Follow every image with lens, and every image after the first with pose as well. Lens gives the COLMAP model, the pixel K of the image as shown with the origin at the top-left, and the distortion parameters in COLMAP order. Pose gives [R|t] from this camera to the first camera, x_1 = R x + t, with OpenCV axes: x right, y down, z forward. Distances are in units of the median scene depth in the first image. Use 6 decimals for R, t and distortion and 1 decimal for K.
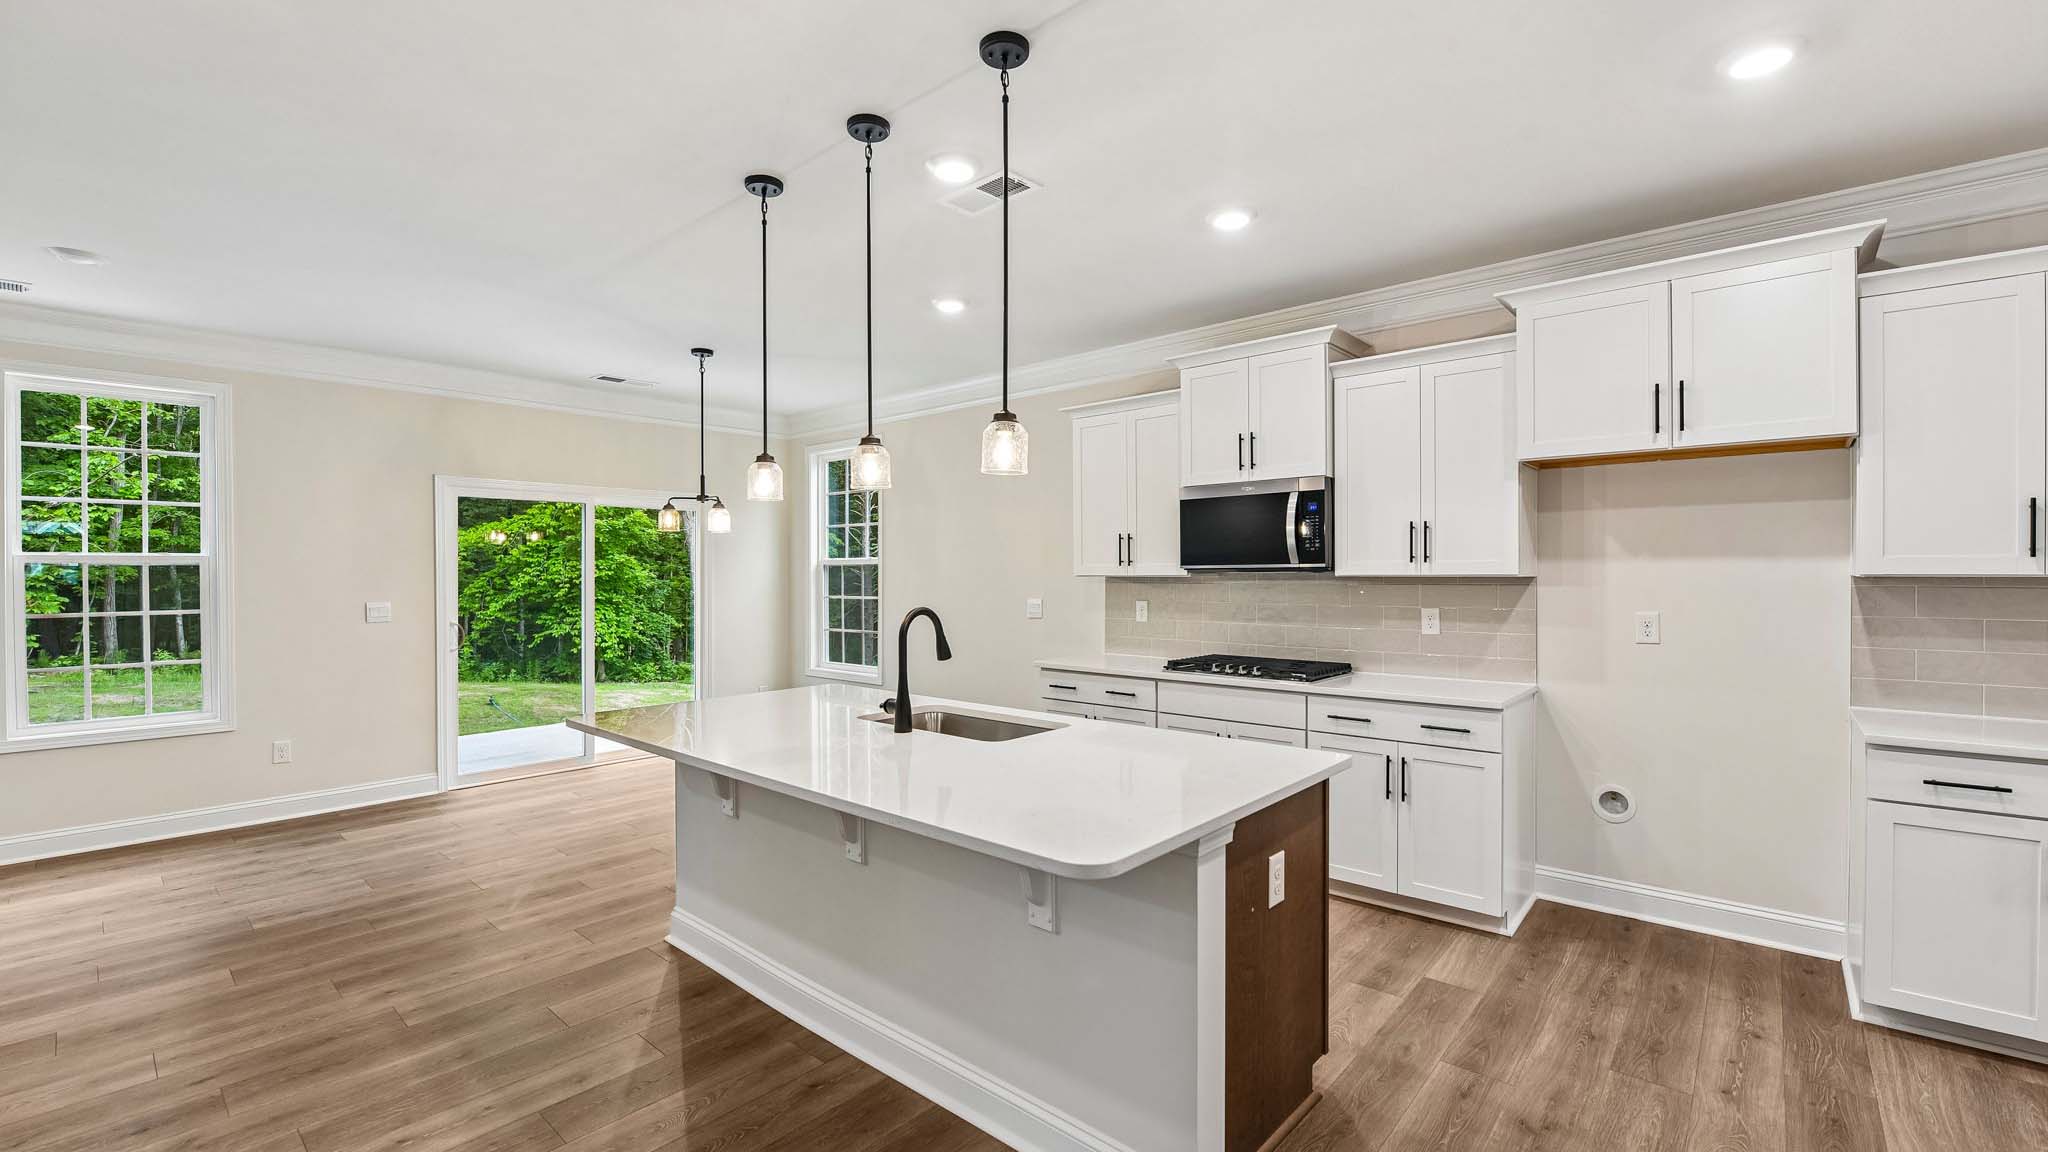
lens RADIAL K [[850.0, 0, 1018.8], [0, 850.0, 572.1], [0, 0, 1]] dist [-0.018509, -0.000537]
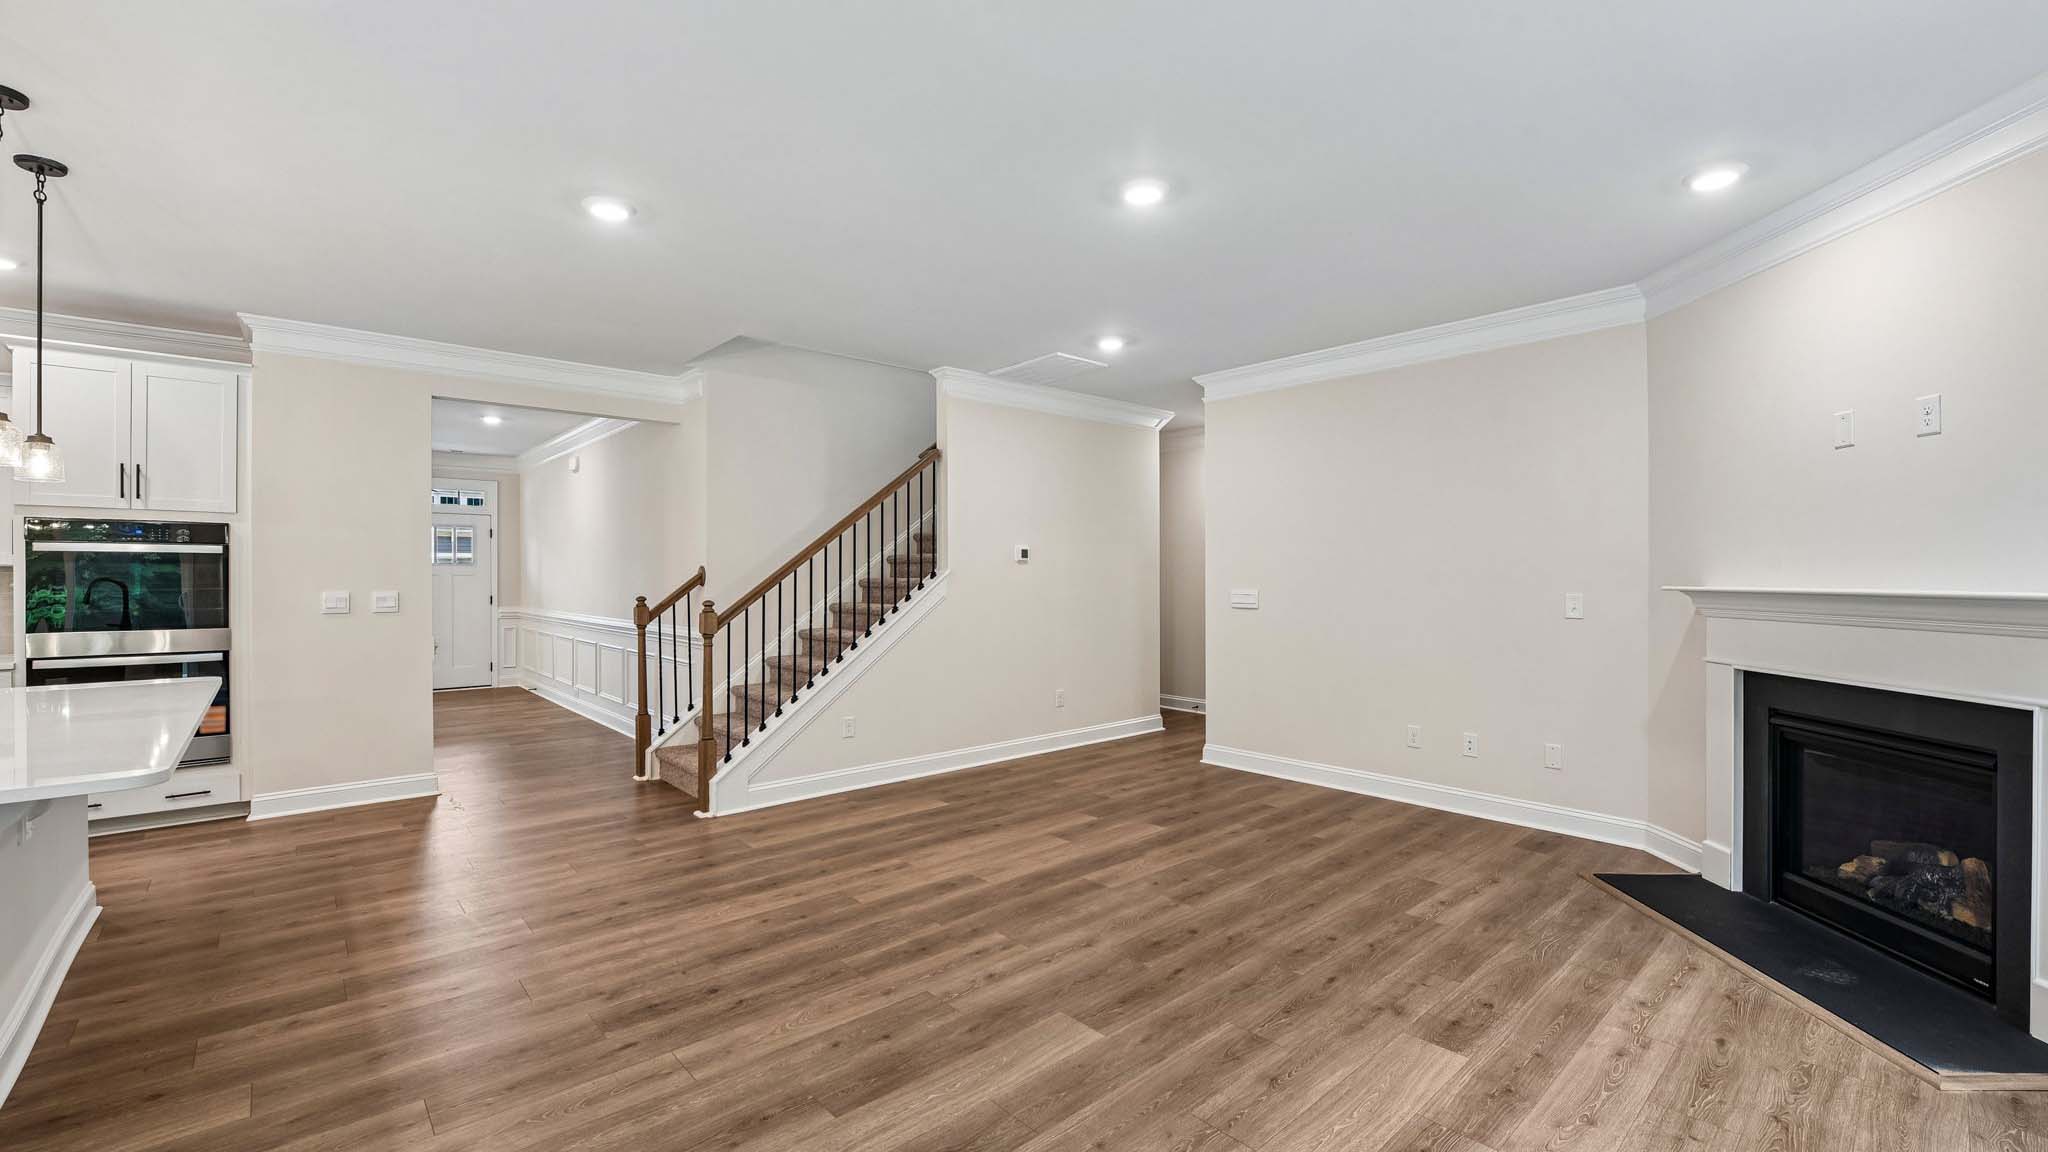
lens RADIAL K [[844.2, 0, 1024.0], [0, 844.2, 576.0], [0, 0, 1]] dist [-0.015508, -0.000516]
pose [[-0.993483, 0.003845, 0.113919, -0.792937], [0.004056, 0.999990, 0.001625, 0.016655], [-0.113912, 0.002076, -0.993489, 0.980622]]
